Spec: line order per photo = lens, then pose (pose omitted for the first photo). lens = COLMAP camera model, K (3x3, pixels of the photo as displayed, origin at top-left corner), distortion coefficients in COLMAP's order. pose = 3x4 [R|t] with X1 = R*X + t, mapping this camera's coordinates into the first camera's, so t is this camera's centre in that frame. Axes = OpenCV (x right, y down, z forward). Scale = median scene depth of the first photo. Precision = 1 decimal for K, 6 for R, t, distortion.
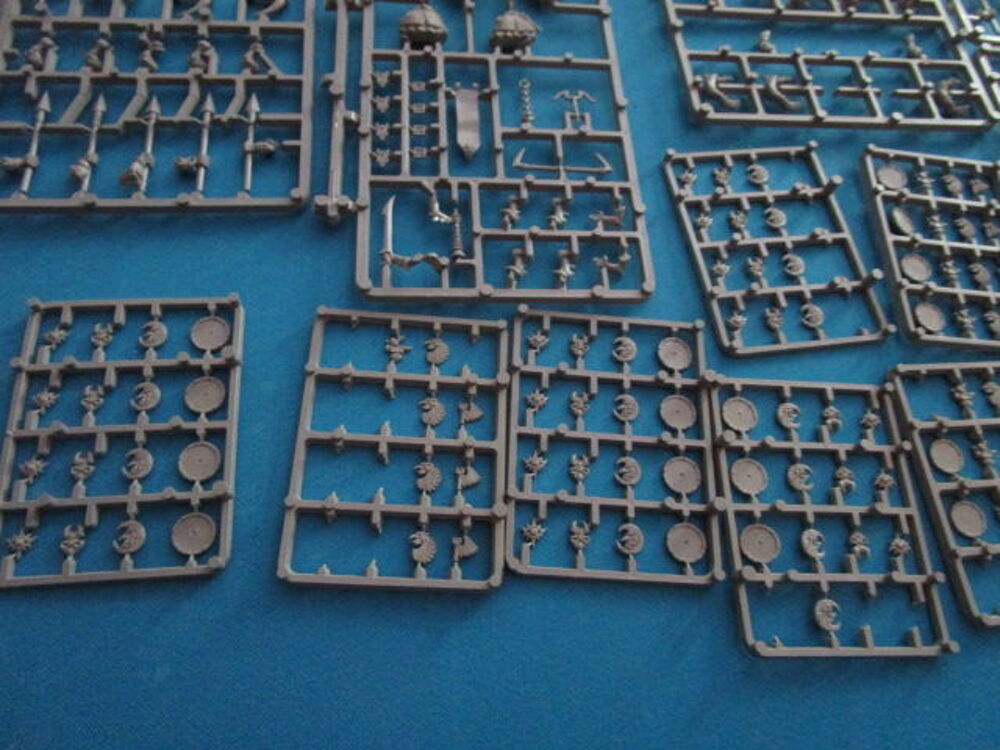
lens RADIAL K [[731.9, 0, 500.0], [0, 731.9, 375.0], [0, 0, 1]] dist [-0.020899, 0.009952]
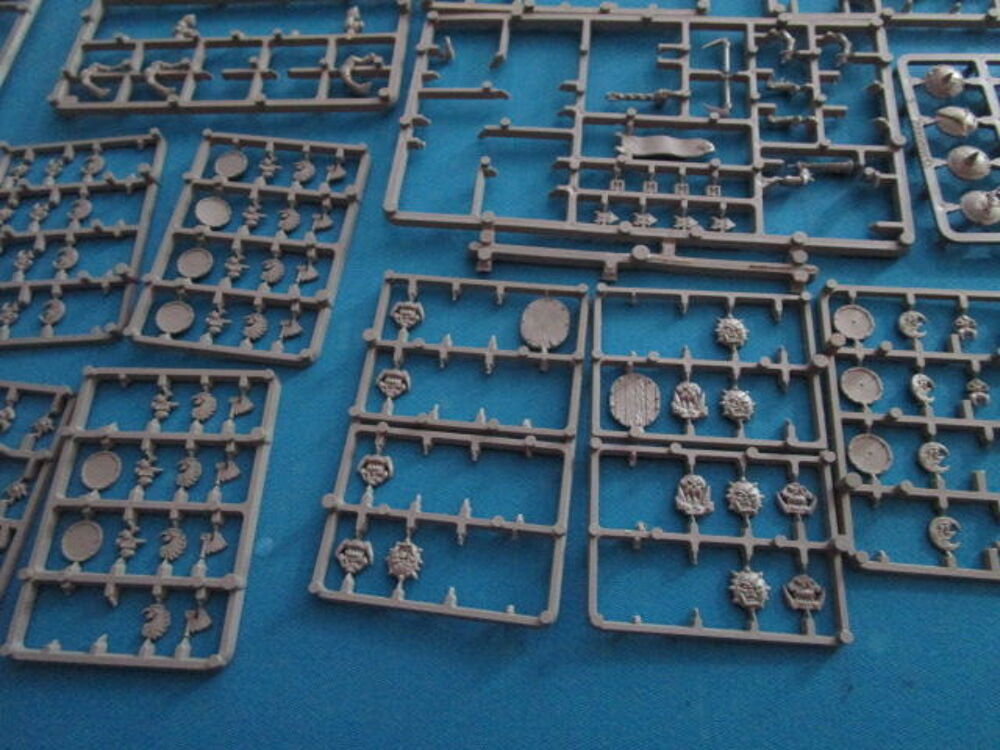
lens RADIAL K [[749.1, 0, 499.1], [0, 749.1, 363.9], [0, 0, 1]] dist [-0.022119, 0.003636]
pose [[0.972872, 0.048028, -0.226306, 1.171822], [-0.053681, 0.998379, -0.018889, -0.025157], [0.225032, 0.030525, 0.973873, 0.189754]]
